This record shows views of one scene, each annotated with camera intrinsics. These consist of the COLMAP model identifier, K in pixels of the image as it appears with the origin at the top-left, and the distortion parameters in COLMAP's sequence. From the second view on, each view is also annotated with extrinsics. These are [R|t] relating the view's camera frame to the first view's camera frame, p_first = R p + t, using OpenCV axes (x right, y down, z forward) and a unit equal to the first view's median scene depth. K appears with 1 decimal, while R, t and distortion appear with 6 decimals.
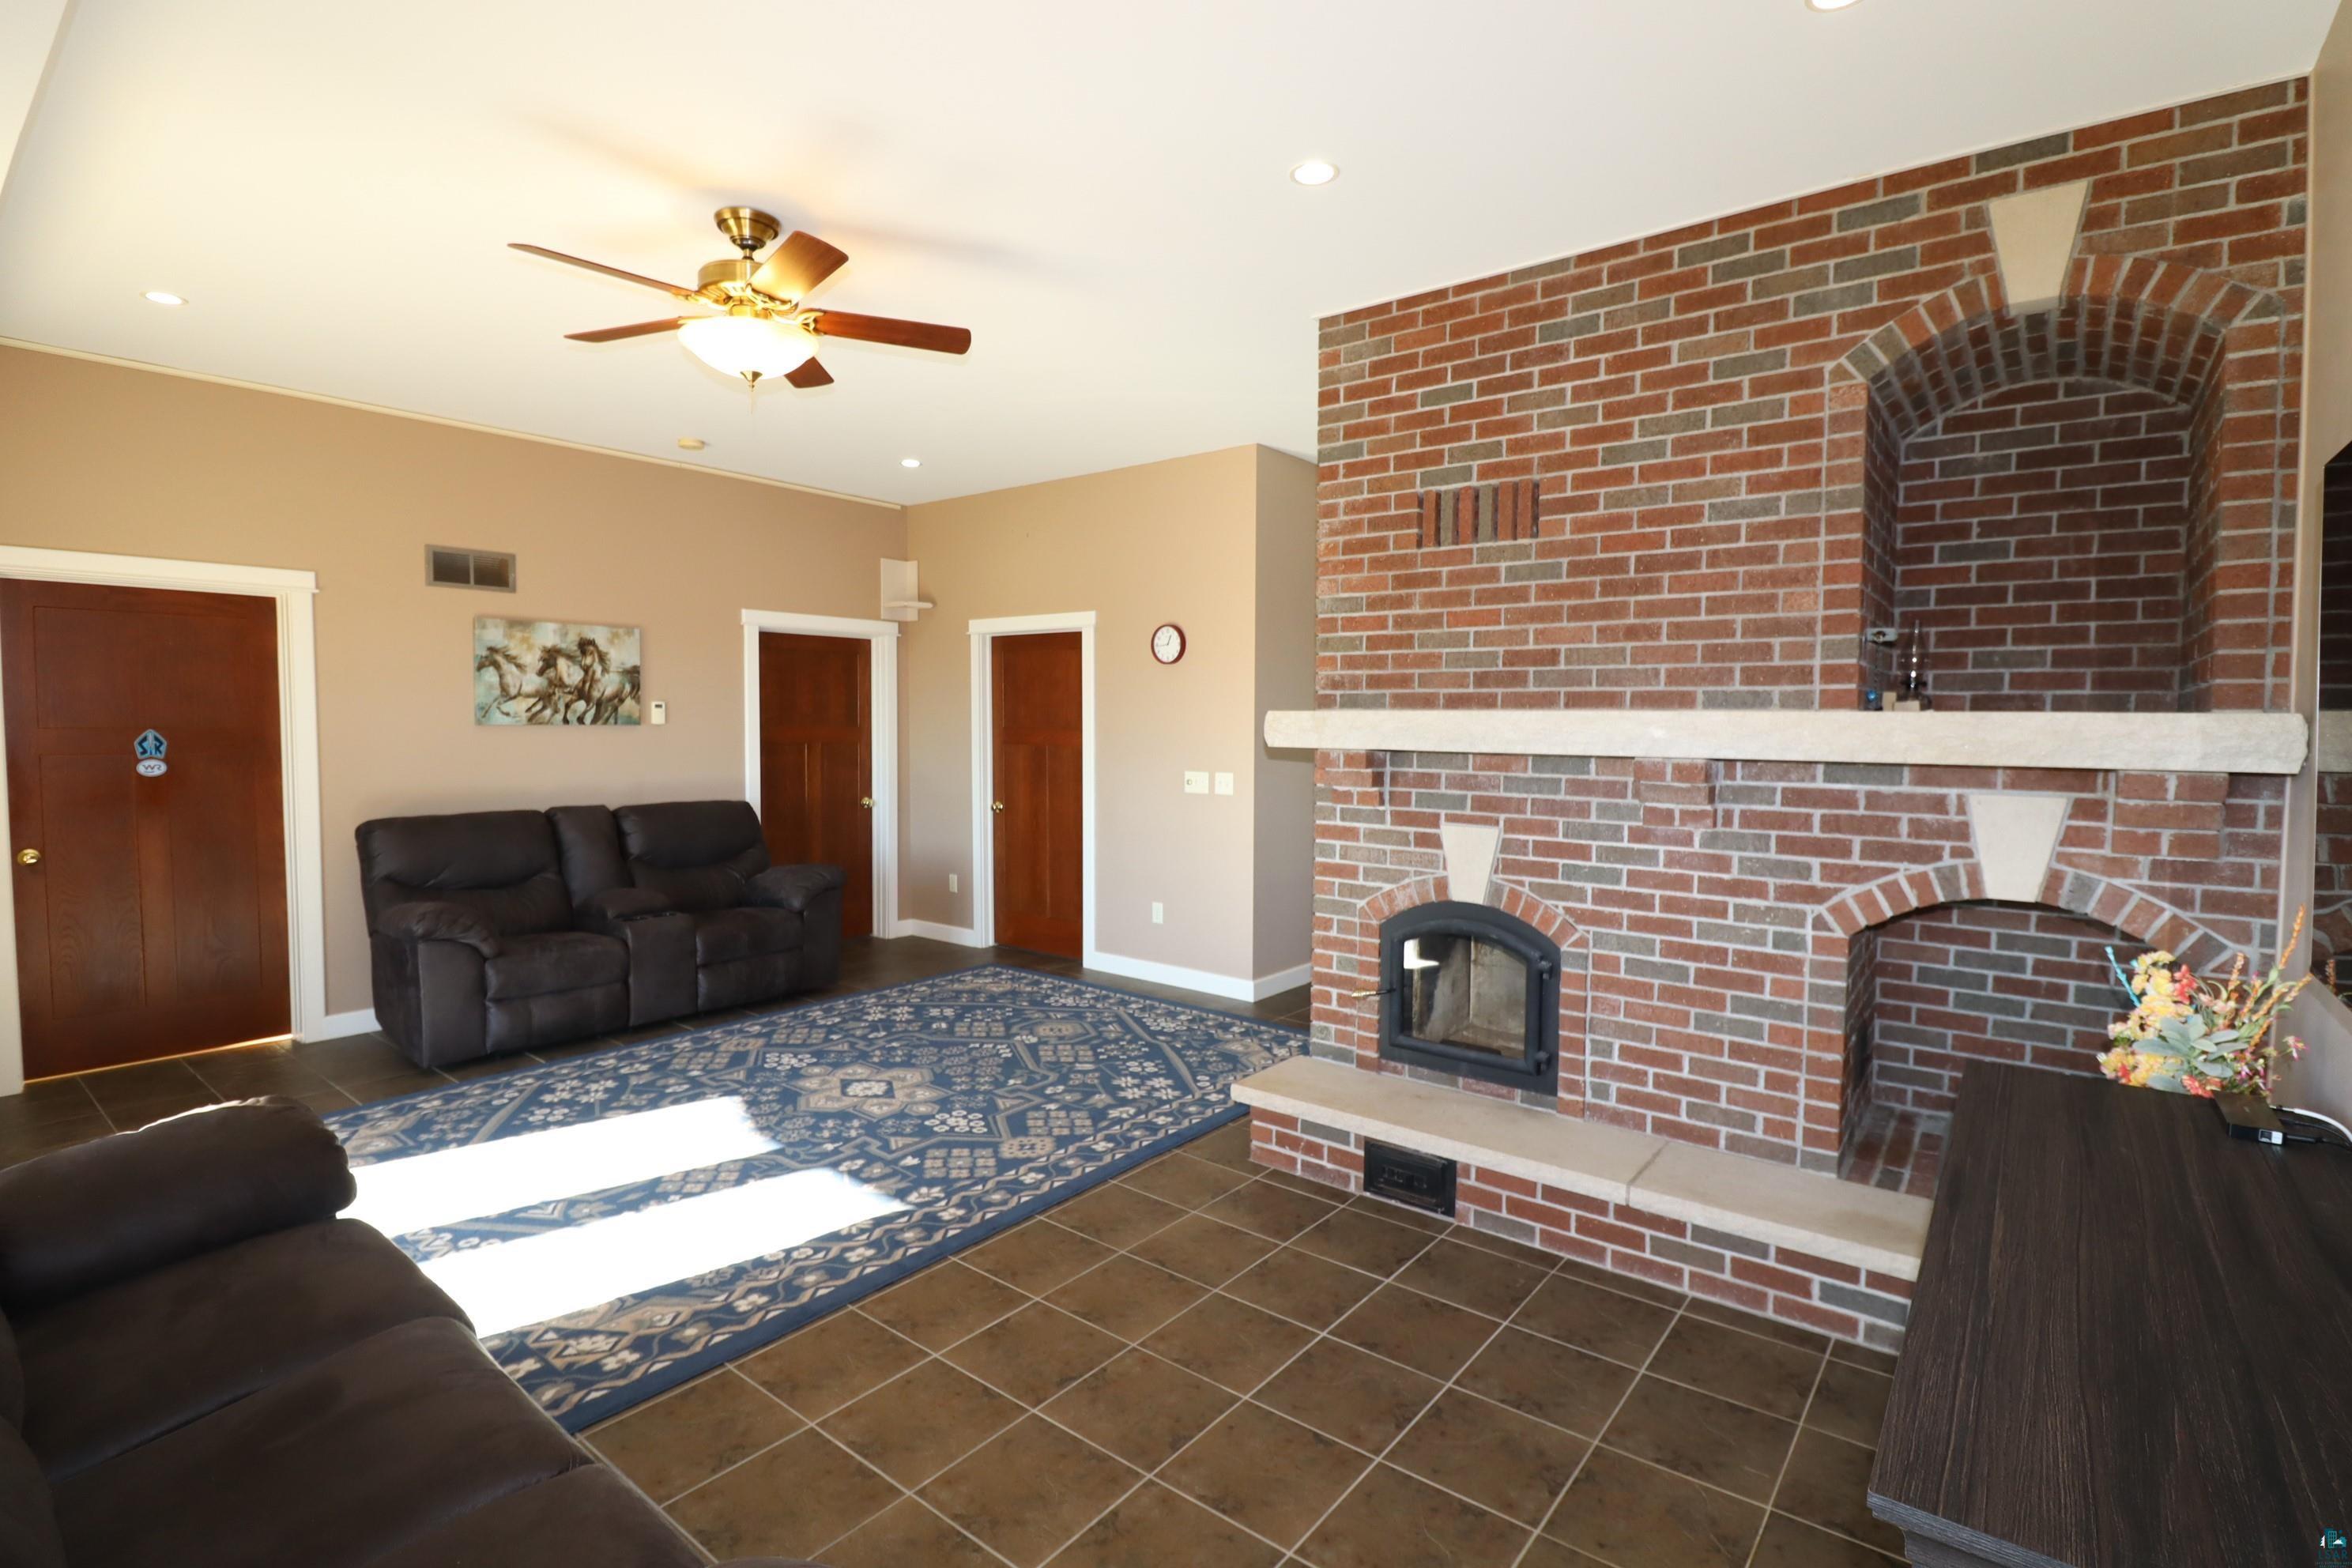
lens RADIAL K [[1096.9, 0, 1169.5], [0, 1096.9, 769.4], [0, 0, 1]] dist [0.002112, -0.012209]
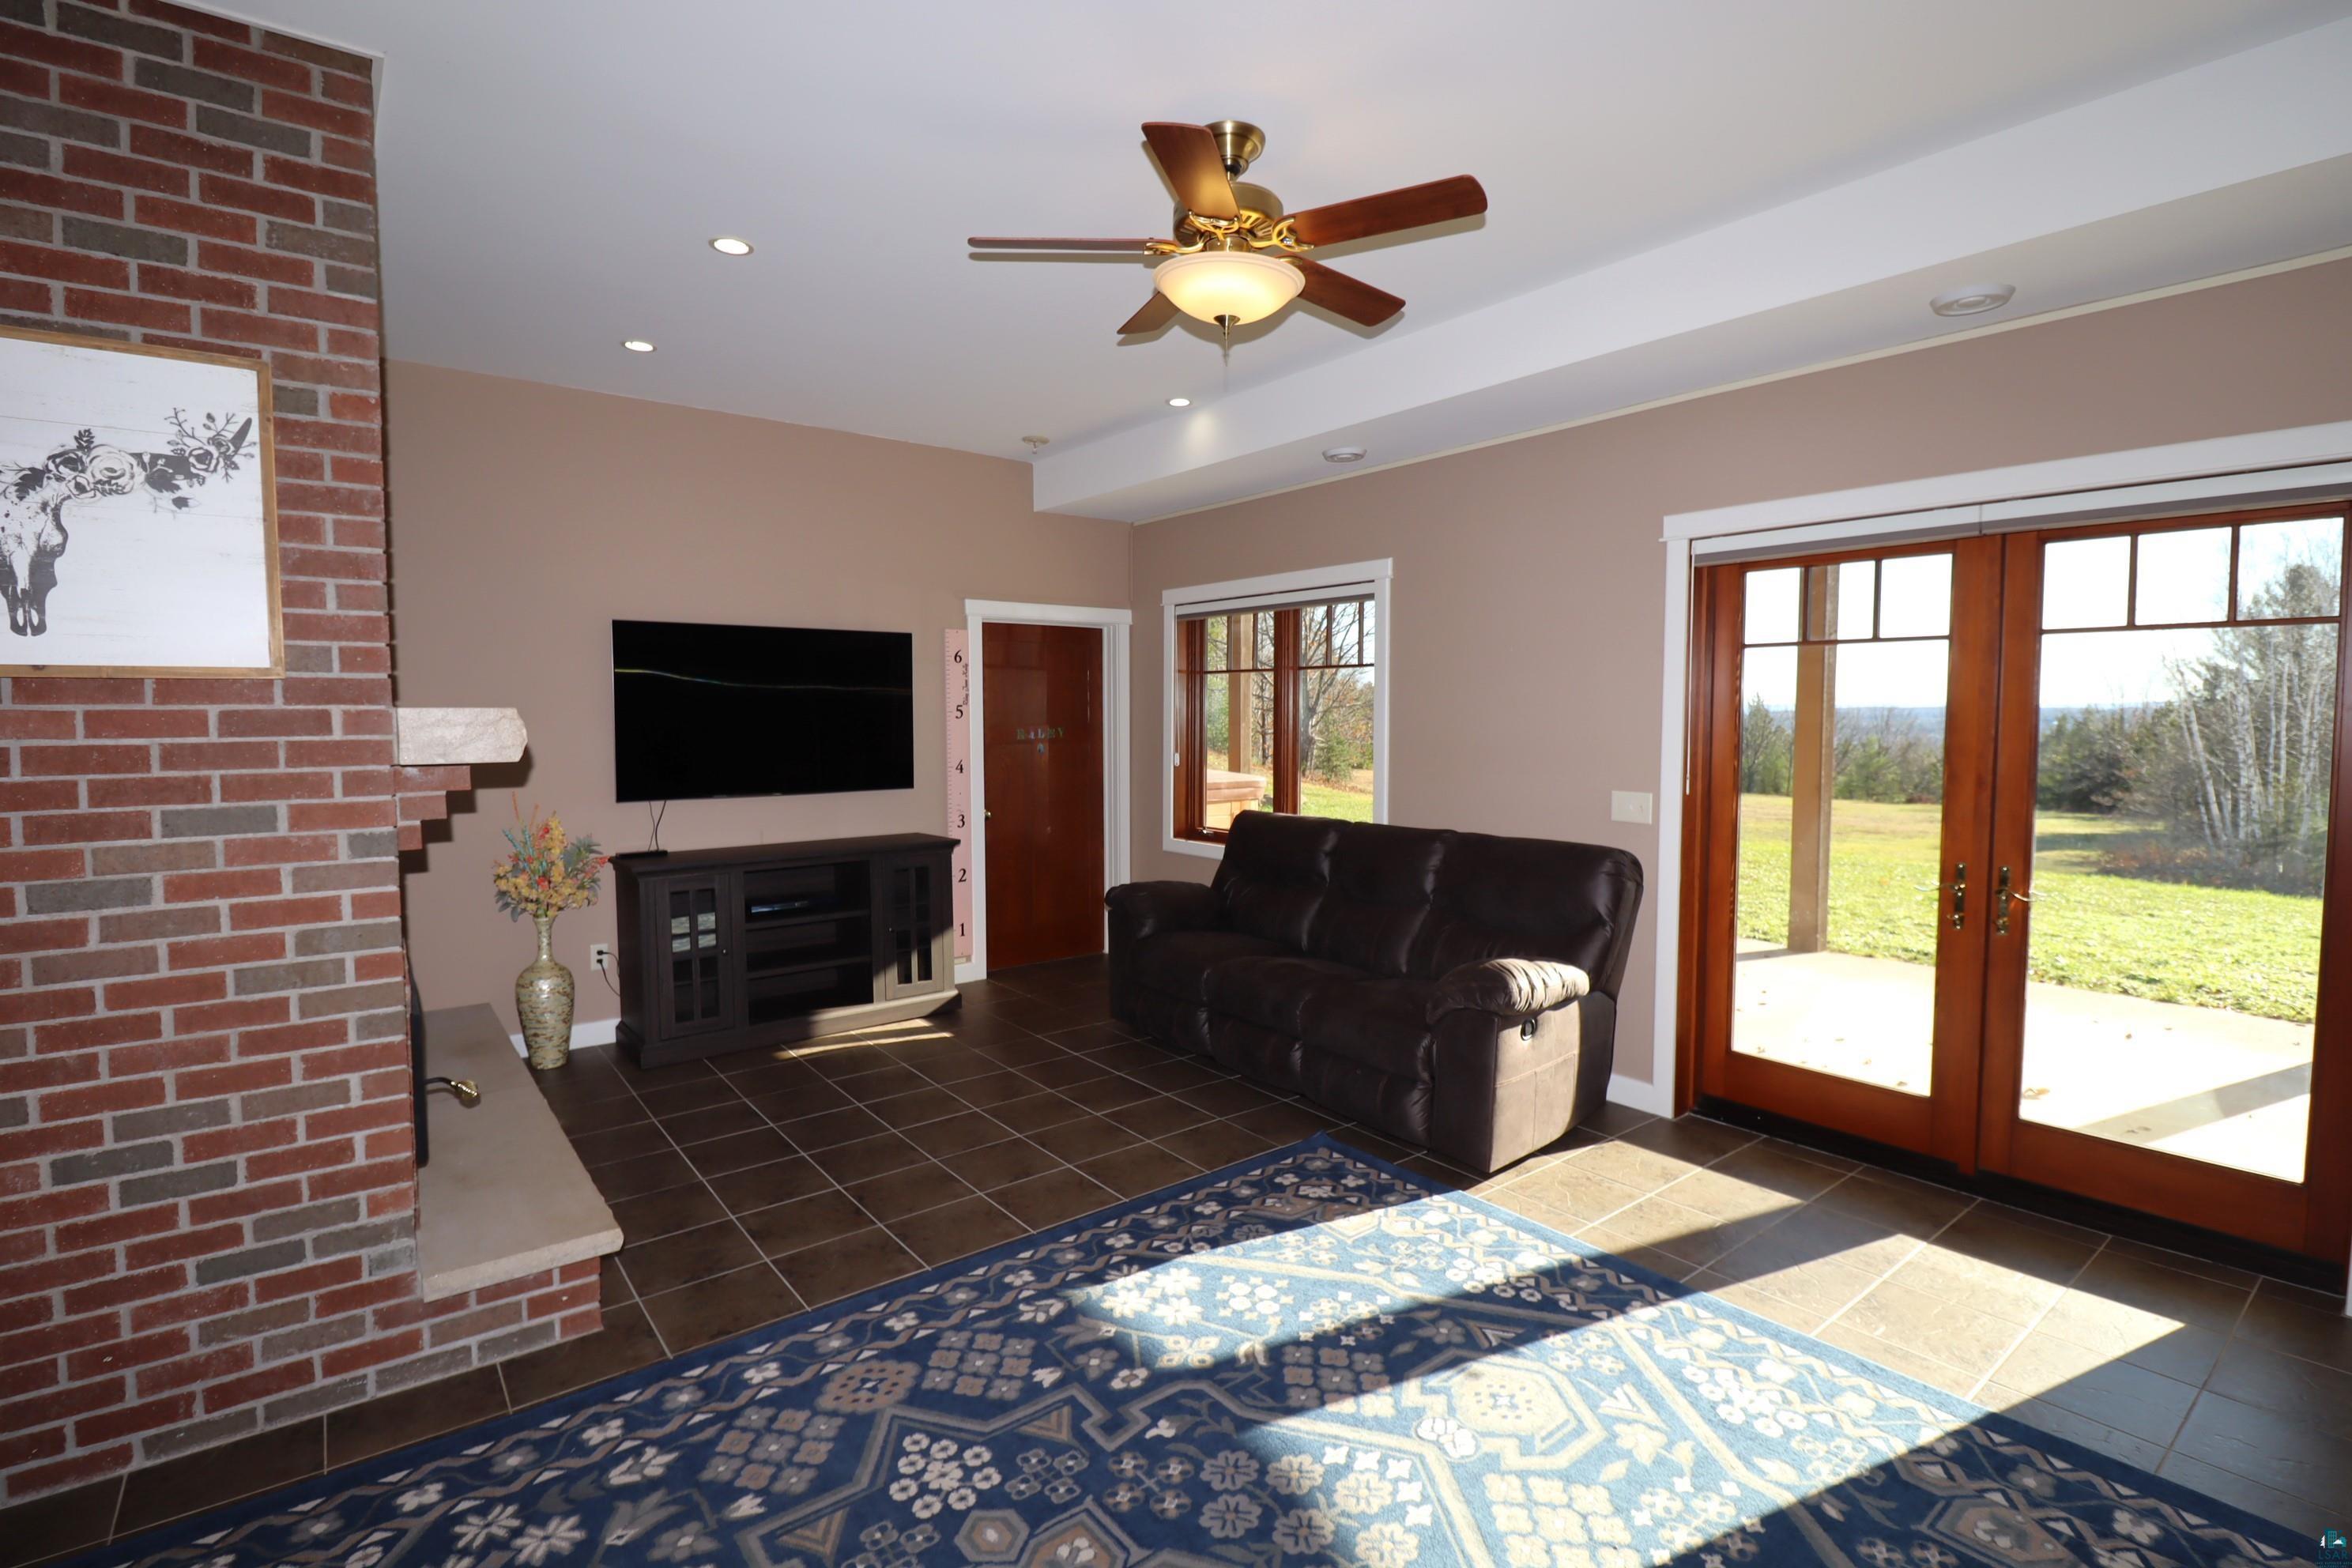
lens RADIAL K [[1096.9, 0, 1169.5], [0, 1096.9, 769.4], [0, 0, 1]] dist [0.002112, -0.012209]
pose [[-0.972238, -0.017235, 0.233357, -0.490734], [0.007725, 0.994376, 0.105627, -0.092994], [-0.233865, 0.104498, -0.966637, 1.696613]]
